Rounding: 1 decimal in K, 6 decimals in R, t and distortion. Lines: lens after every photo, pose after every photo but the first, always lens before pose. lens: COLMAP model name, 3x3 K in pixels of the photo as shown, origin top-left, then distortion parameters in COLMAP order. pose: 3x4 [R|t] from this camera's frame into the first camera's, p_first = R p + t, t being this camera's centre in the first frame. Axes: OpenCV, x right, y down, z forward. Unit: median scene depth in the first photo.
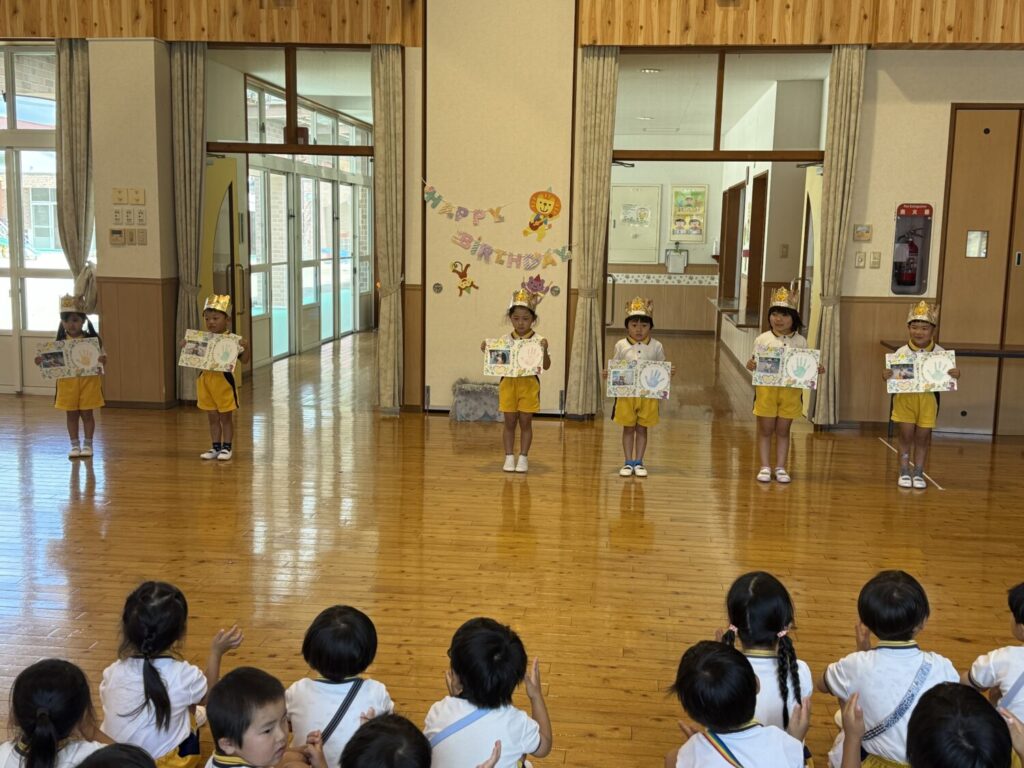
lens RADIAL K [[1134.0, 0, 512.0], [0, 1134.0, 384.0], [0, 0, 1]] dist [0.213550, -0.437208]
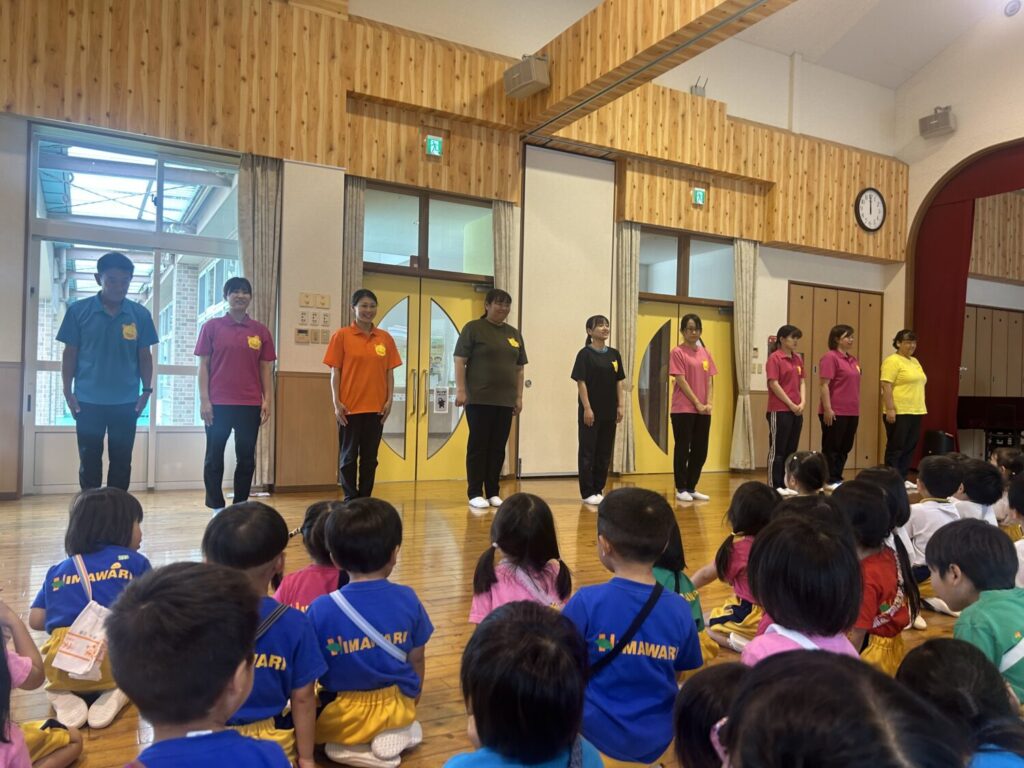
lens RADIAL K [[767.7, 0, 512.0], [0, 767.7, 384.0], [0, 0, 1]] dist [0.045841, -0.002289]
pose [[0.824072, 0.007500, 0.566435, -0.605228], [0.064315, 0.992208, -0.106707, 0.010678], [-0.562822, 0.124365, 0.817169, 0.294729]]
